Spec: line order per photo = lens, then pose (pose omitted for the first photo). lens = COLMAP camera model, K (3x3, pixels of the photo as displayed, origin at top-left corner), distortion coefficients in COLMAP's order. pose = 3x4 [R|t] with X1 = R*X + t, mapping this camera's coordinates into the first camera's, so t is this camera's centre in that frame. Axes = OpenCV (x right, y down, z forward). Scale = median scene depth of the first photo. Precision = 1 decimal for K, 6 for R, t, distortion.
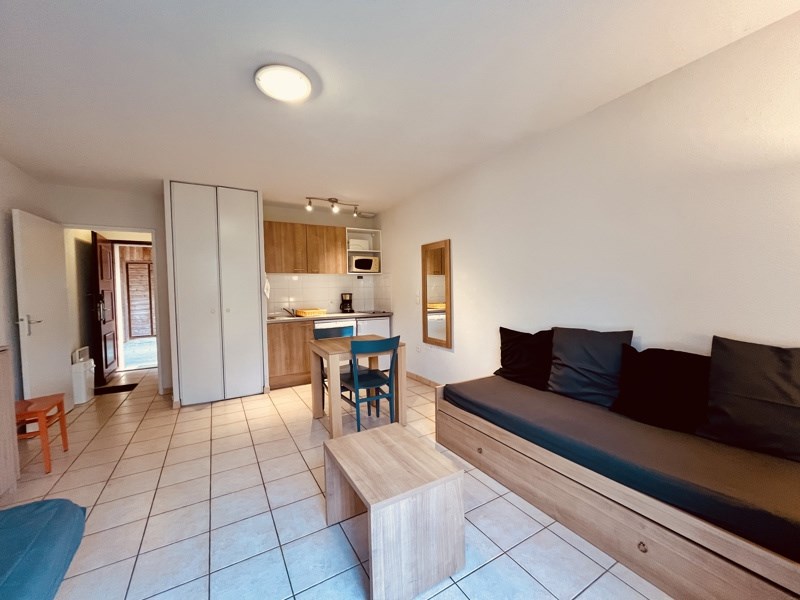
lens RADIAL K [[321.6, 0, 400.0], [0, 321.6, 300.0], [0, 0, 1]] dist [-0.002410, -0.000138]
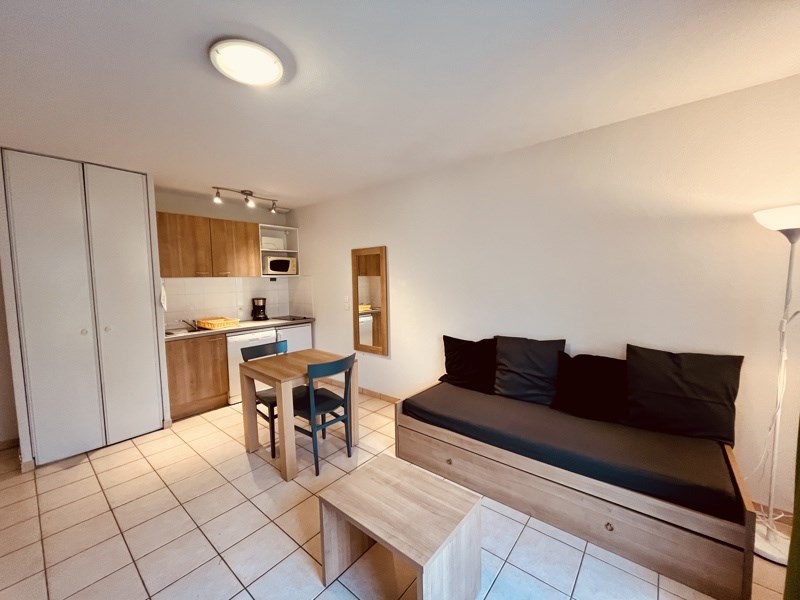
lens RADIAL K [[321.6, 0, 400.0], [0, 321.6, 300.0], [0, 0, 1]] dist [-0.002410, -0.000138]
pose [[0.938832, -0.020822, 0.343745, -0.184939], [0.011024, 0.999476, 0.030436, -0.066507], [-0.344199, -0.024785, 0.938570, 0.066191]]
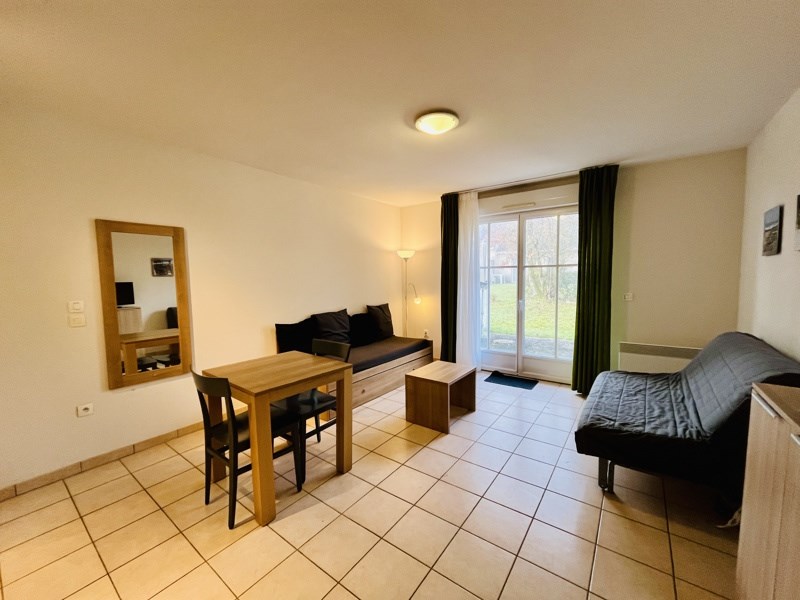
lens RADIAL K [[321.6, 0, 400.0], [0, 321.6, 300.0], [0, 0, 1]] dist [-0.002410, -0.000138]
pose [[-0.385019, -0.043615, 0.921878, -0.927461], [0.057096, 0.995844, 0.070960, -0.058058], [-0.921141, 0.079956, -0.380928, 1.039724]]
